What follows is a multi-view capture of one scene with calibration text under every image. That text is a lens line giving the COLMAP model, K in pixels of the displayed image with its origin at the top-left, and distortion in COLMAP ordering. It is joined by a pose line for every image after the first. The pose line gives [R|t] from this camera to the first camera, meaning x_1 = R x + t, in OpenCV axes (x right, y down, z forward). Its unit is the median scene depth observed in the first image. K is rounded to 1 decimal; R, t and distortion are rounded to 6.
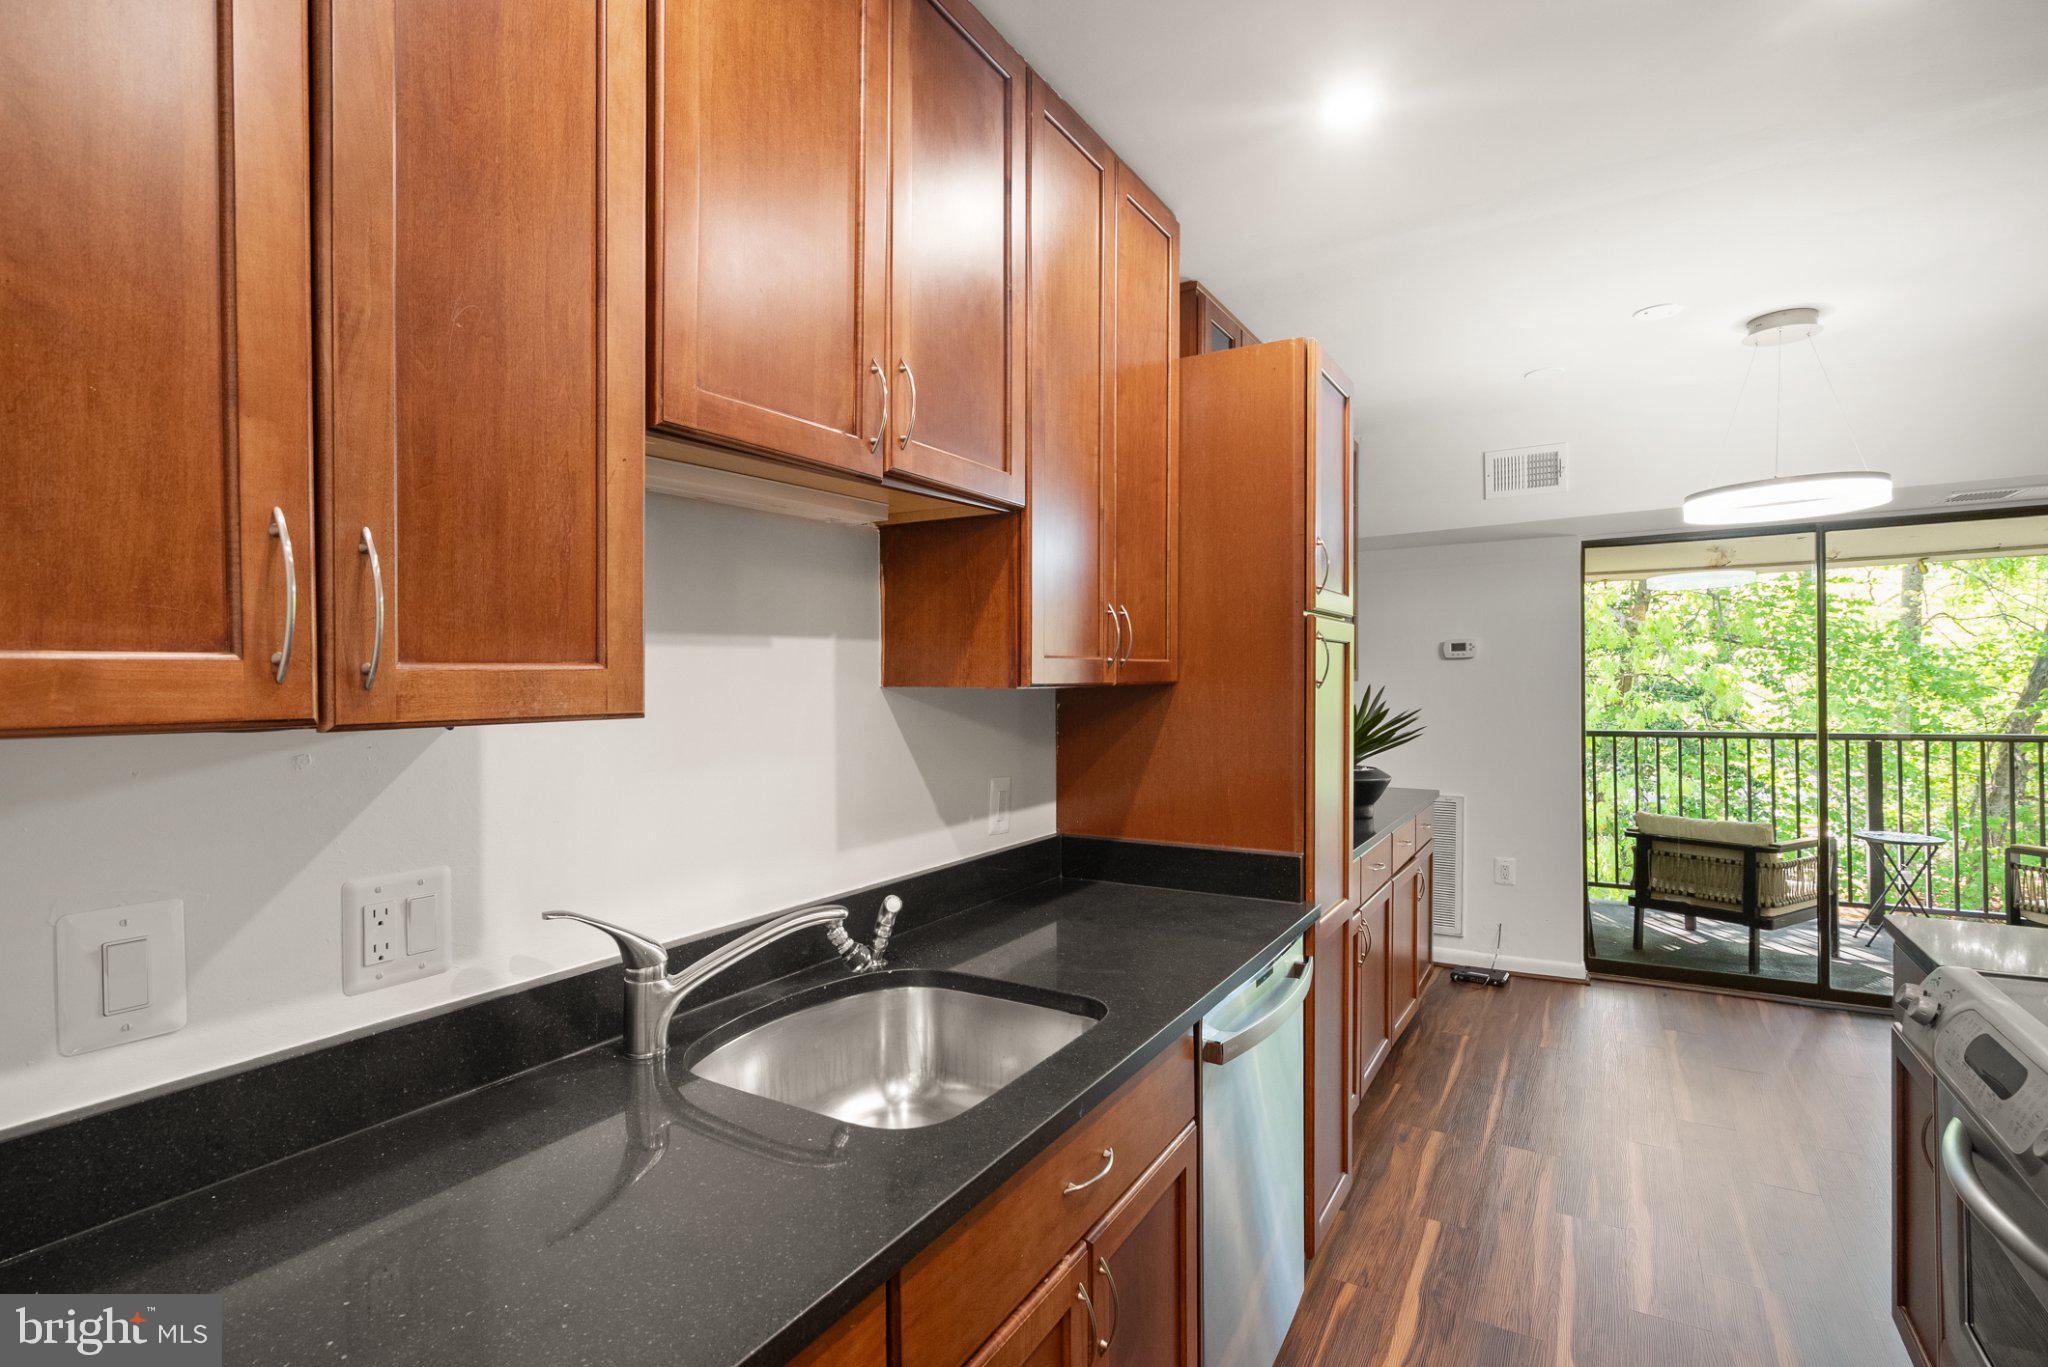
lens RADIAL K [[990.7, 0, 1028.7], [0, 990.7, 686.3], [0, 0, 1]] dist [0.001040, 0.004037]
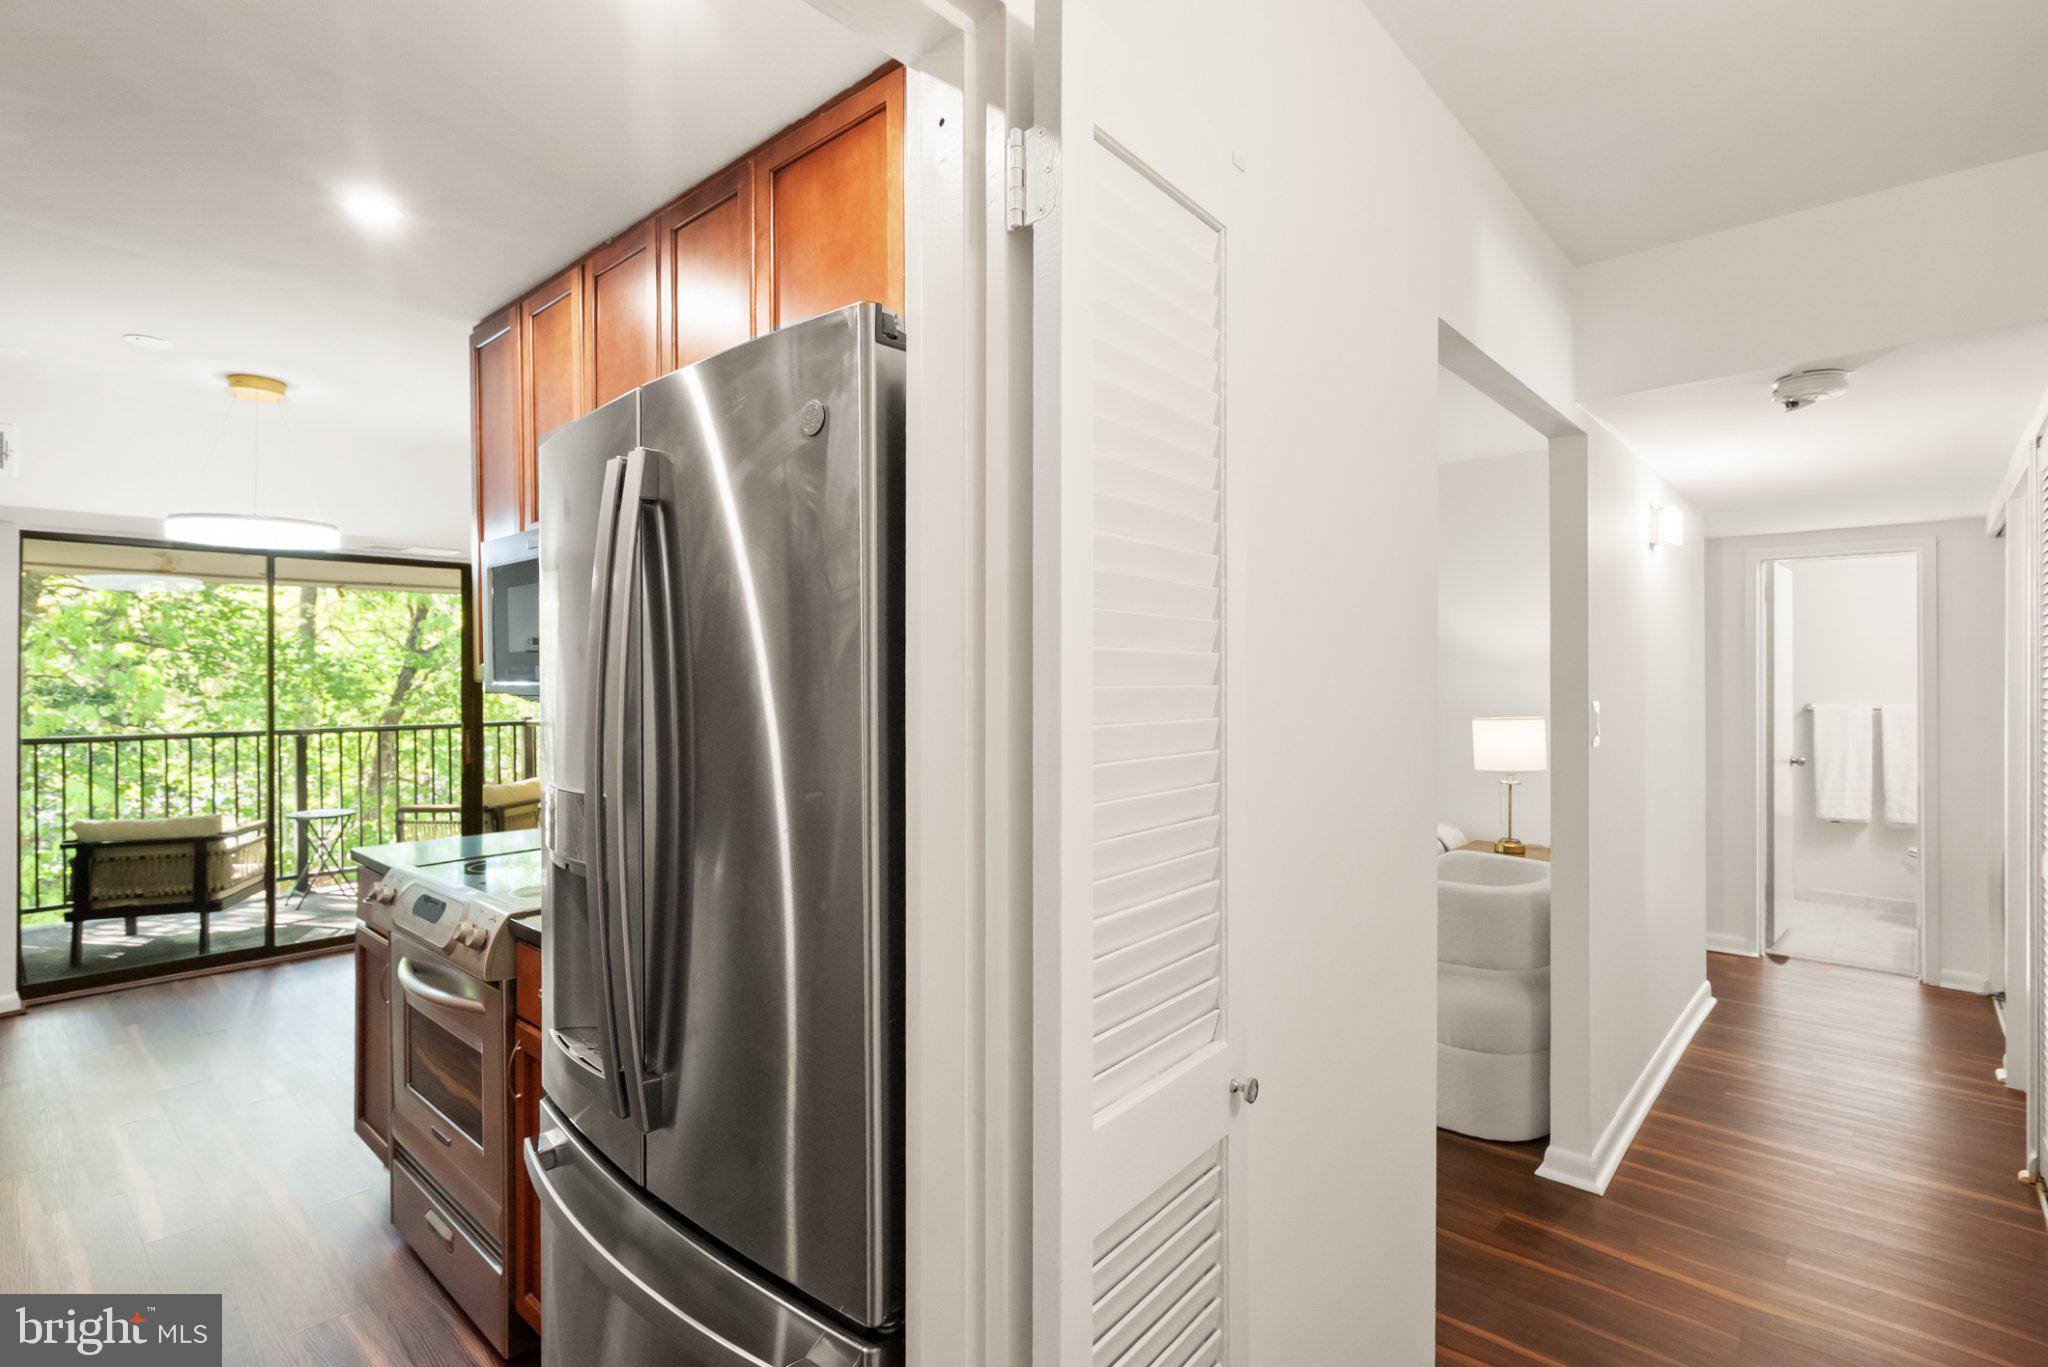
lens RADIAL K [[967.3, 0, 1021.3], [0, 967.3, 684.0], [0, 0, 1]] dist [-0.007301, -0.000258]
pose [[0.205025, 0.002926, 0.978752, -0.099208], [0.003242, 0.999988, -0.003669, 0.001730], [-0.978751, 0.003925, 0.205013, -0.074571]]
